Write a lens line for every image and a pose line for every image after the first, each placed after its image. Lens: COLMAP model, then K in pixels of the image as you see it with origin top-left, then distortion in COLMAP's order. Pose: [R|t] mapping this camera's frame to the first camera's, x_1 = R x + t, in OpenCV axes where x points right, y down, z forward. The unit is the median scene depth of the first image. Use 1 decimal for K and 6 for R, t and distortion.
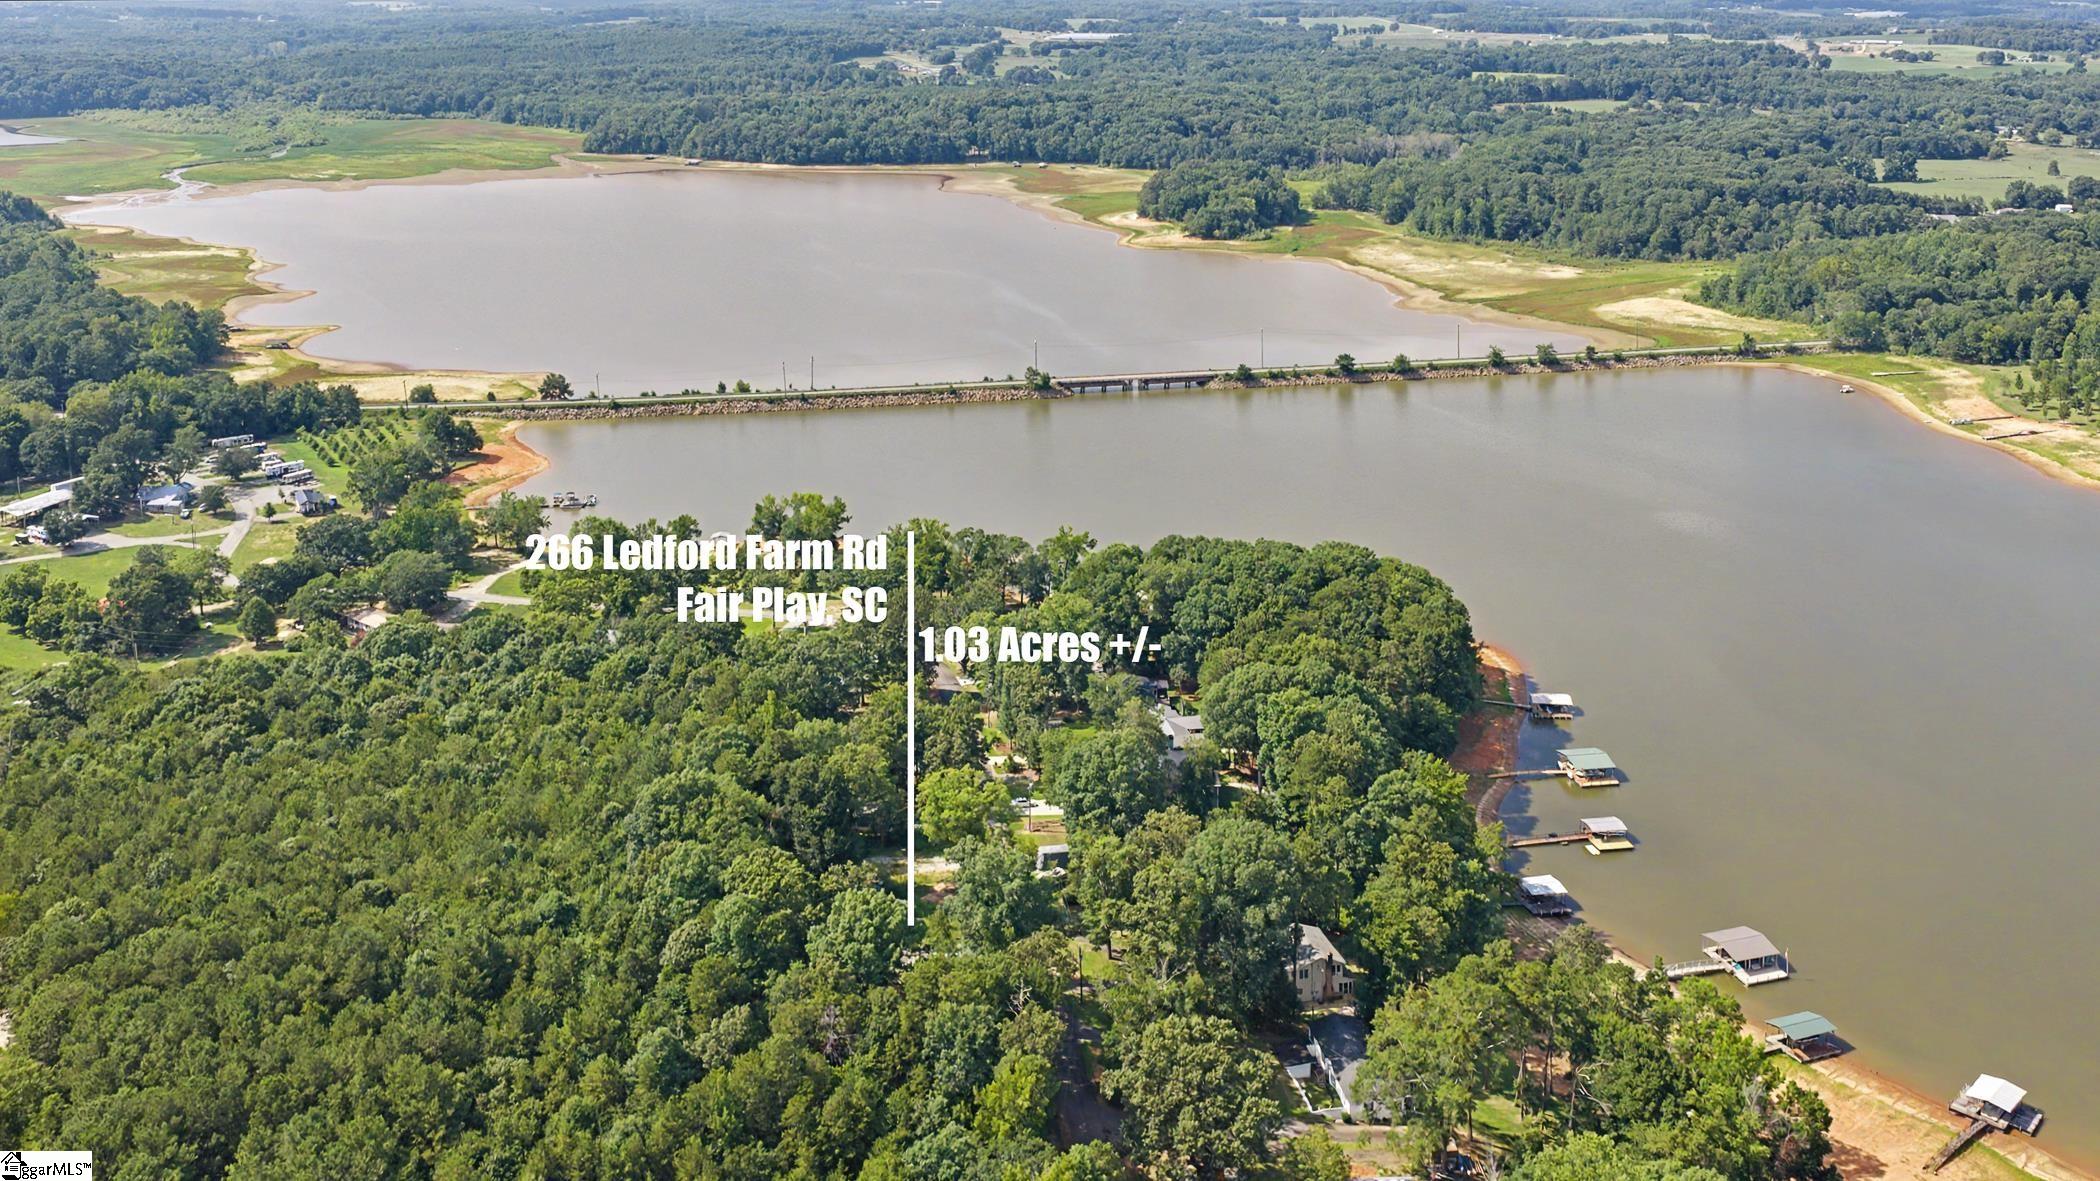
lens RADIAL K [[1835.7, 0, 1044.1], [0, 1835.7, 590.3], [0, 0, 1]] dist [0.016423, -0.037020]
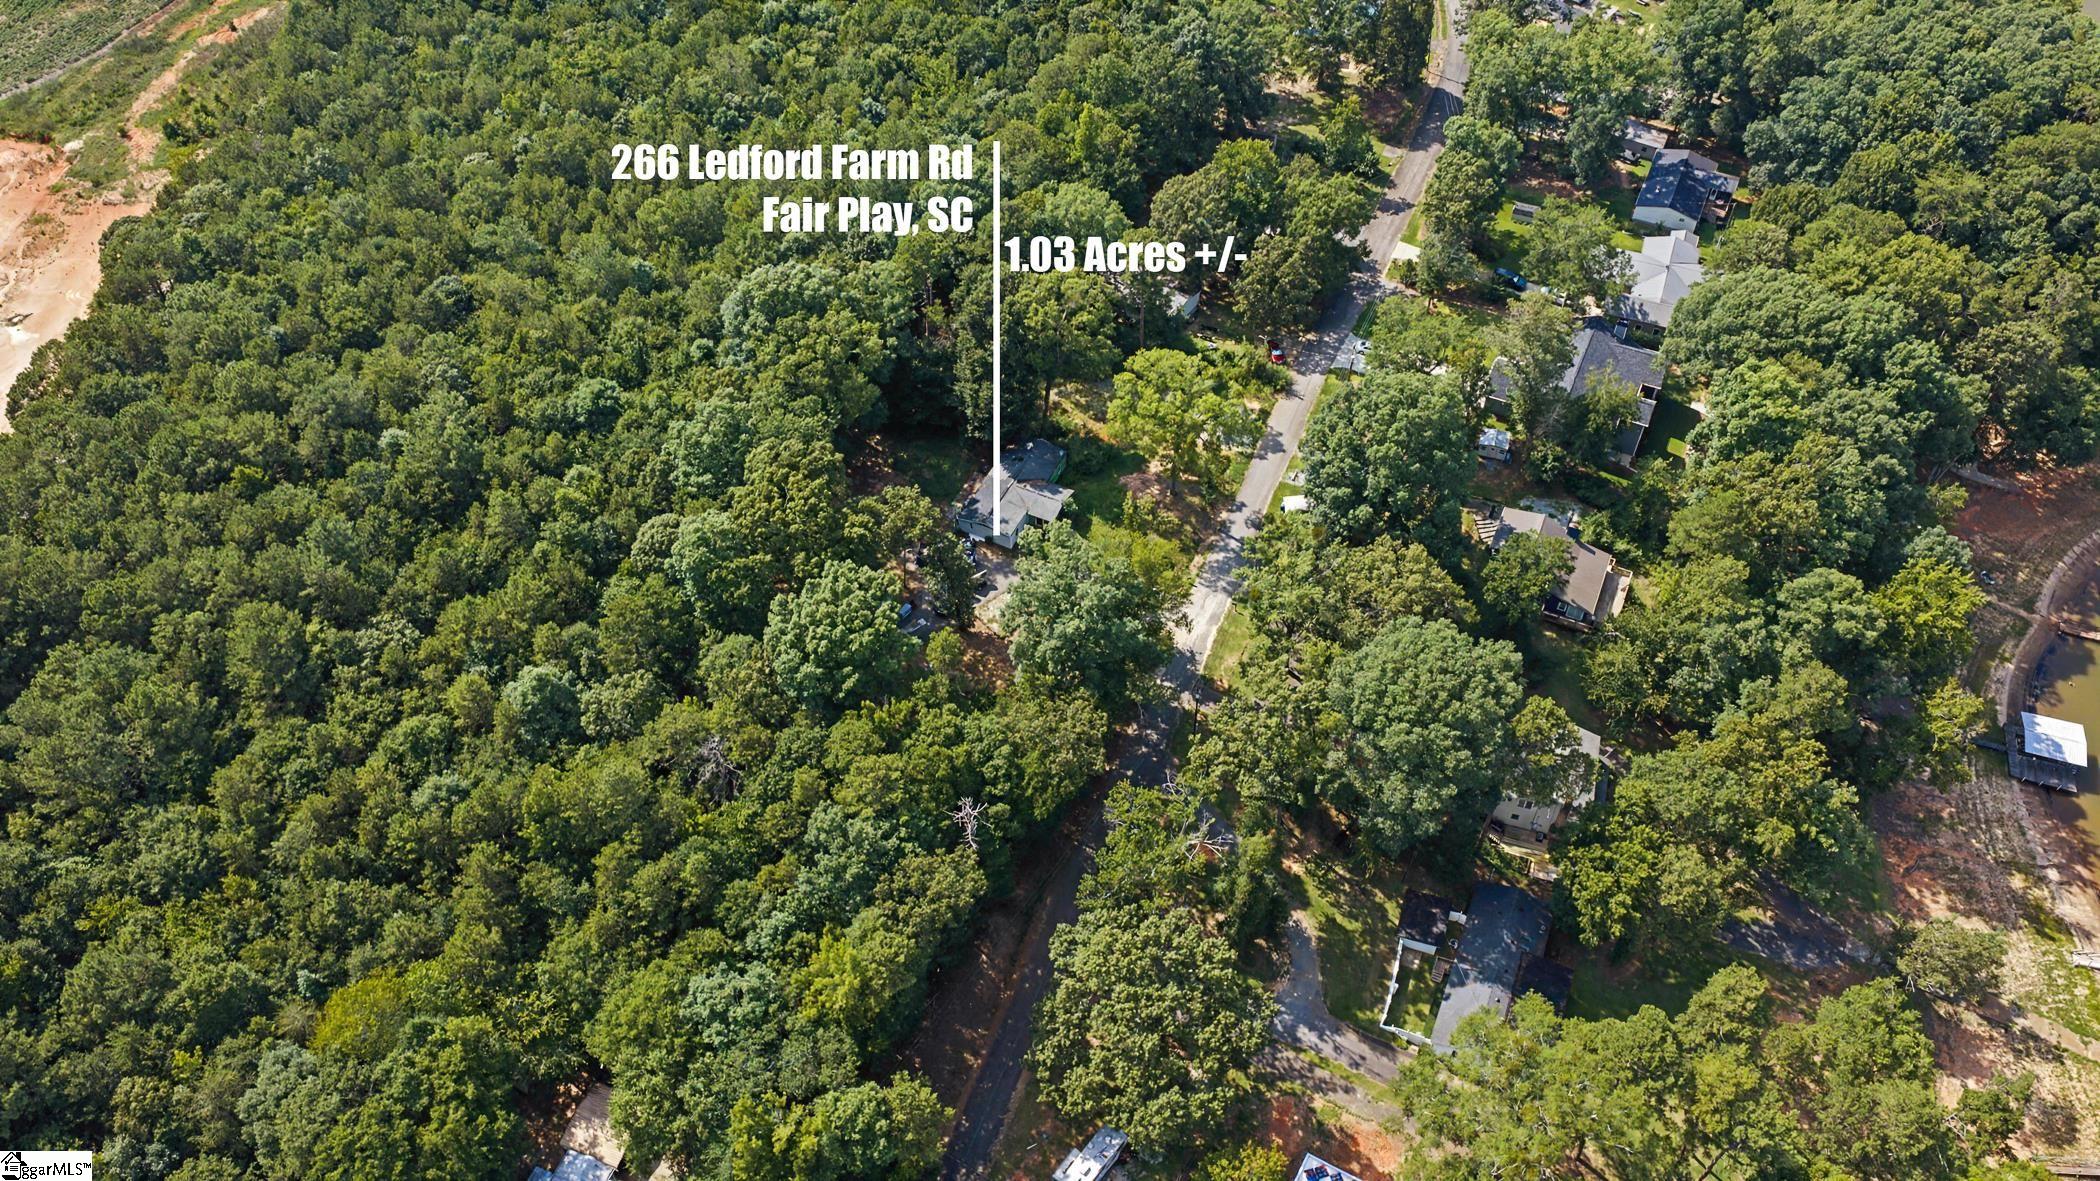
lens RADIAL K [[1586.7, 0, 1025.1], [0, 1586.7, 639.9], [0, 0, 1]] dist [0.019958, -0.036457]
pose [[0.844007, 0.427823, -0.323449, 0.076276], [-0.171573, 0.786758, 0.592937, -0.087919], [0.508148, -0.444948, 0.737432, 0.240862]]
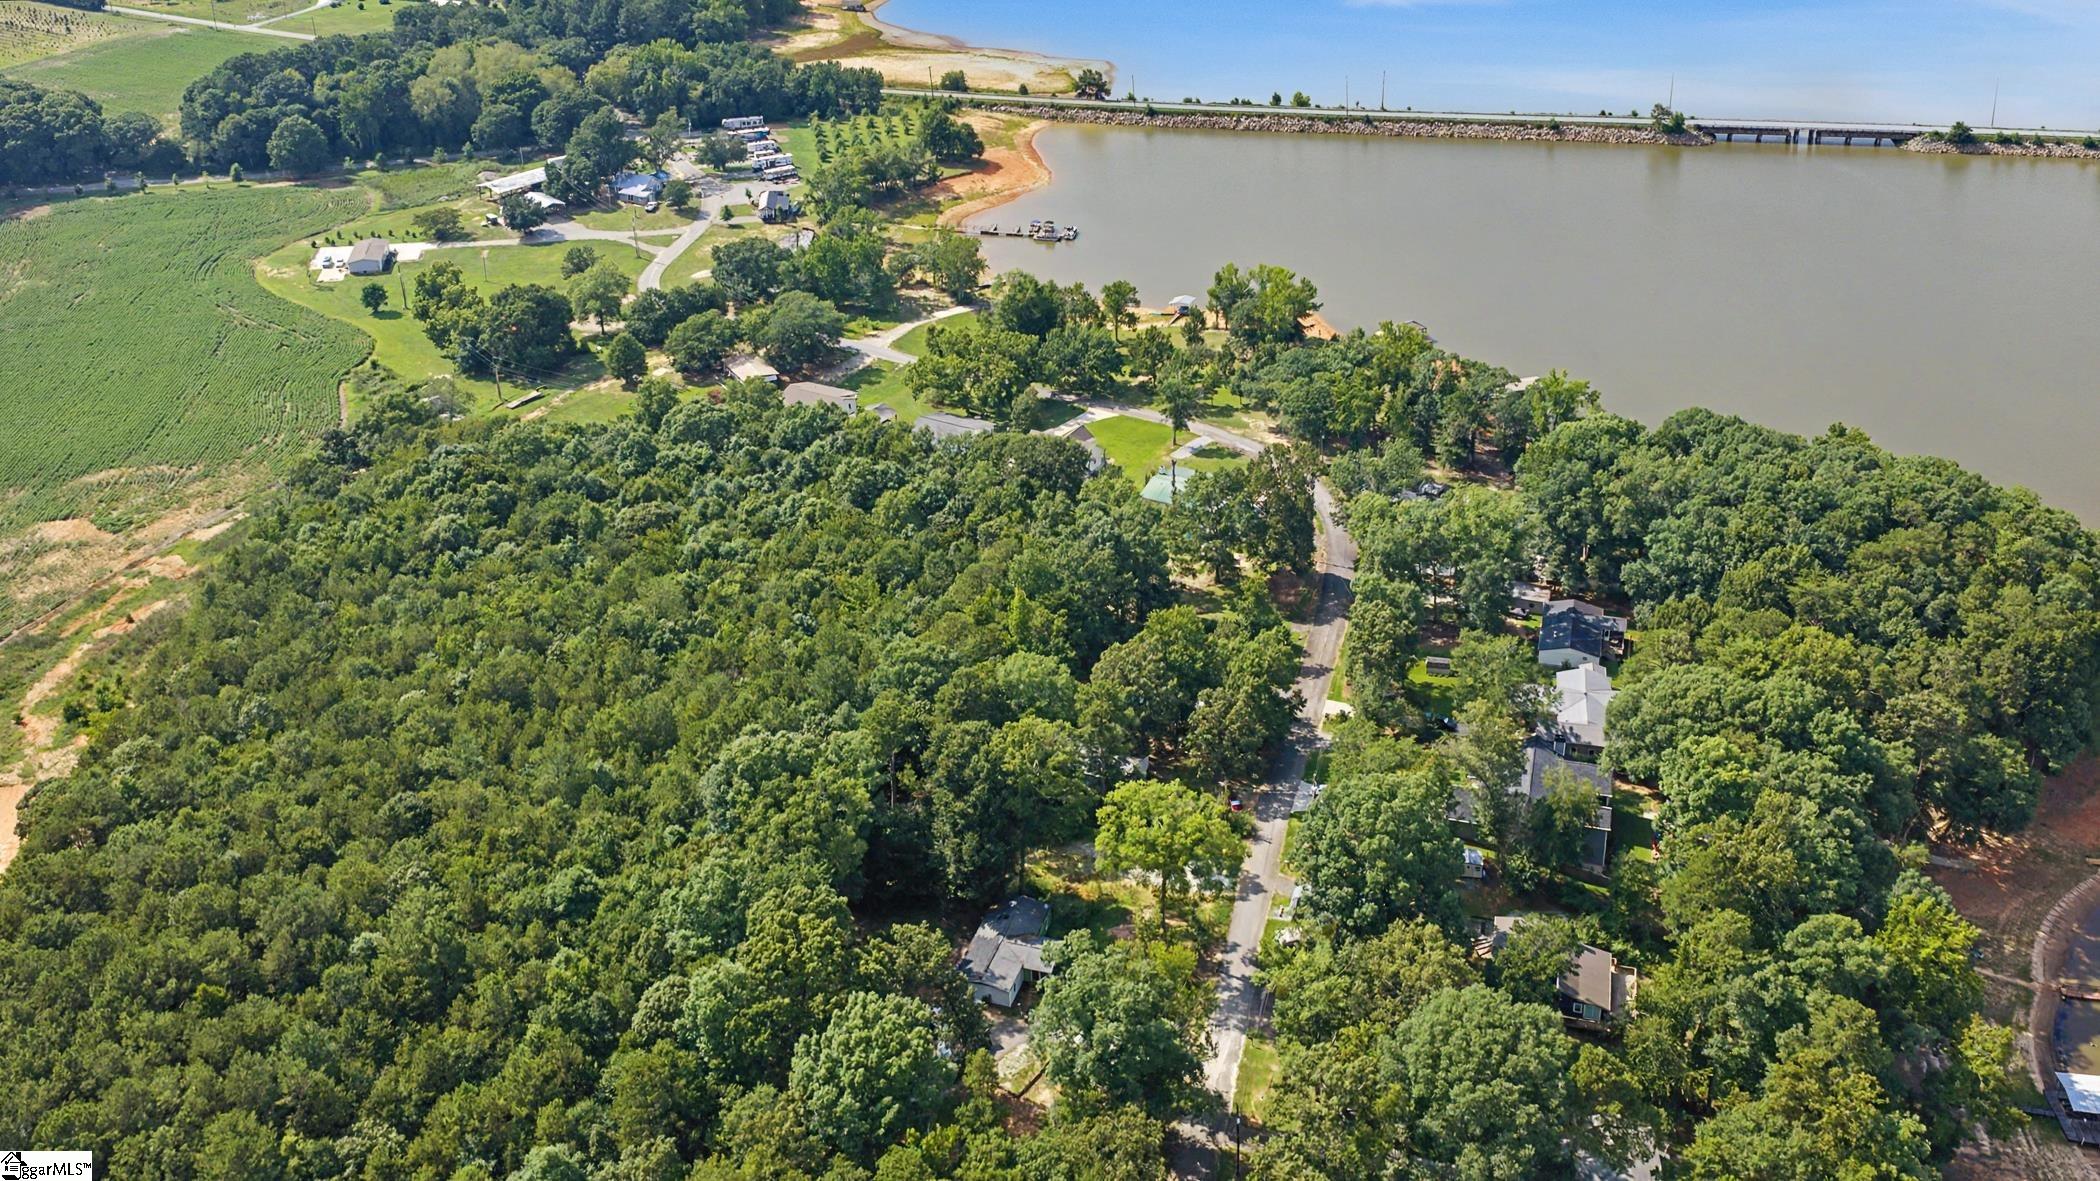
lens RADIAL K [[1835.7, 0, 1028.6], [0, 1835.7, 521.1], [0, 0, 1]] dist [0.016423, -0.037020]
pose [[0.913423, 0.170562, -0.369550, 0.079836], [-0.111457, 0.978073, 0.175931, -0.064535], [0.391454, -0.119510, 0.912404, 0.173106]]
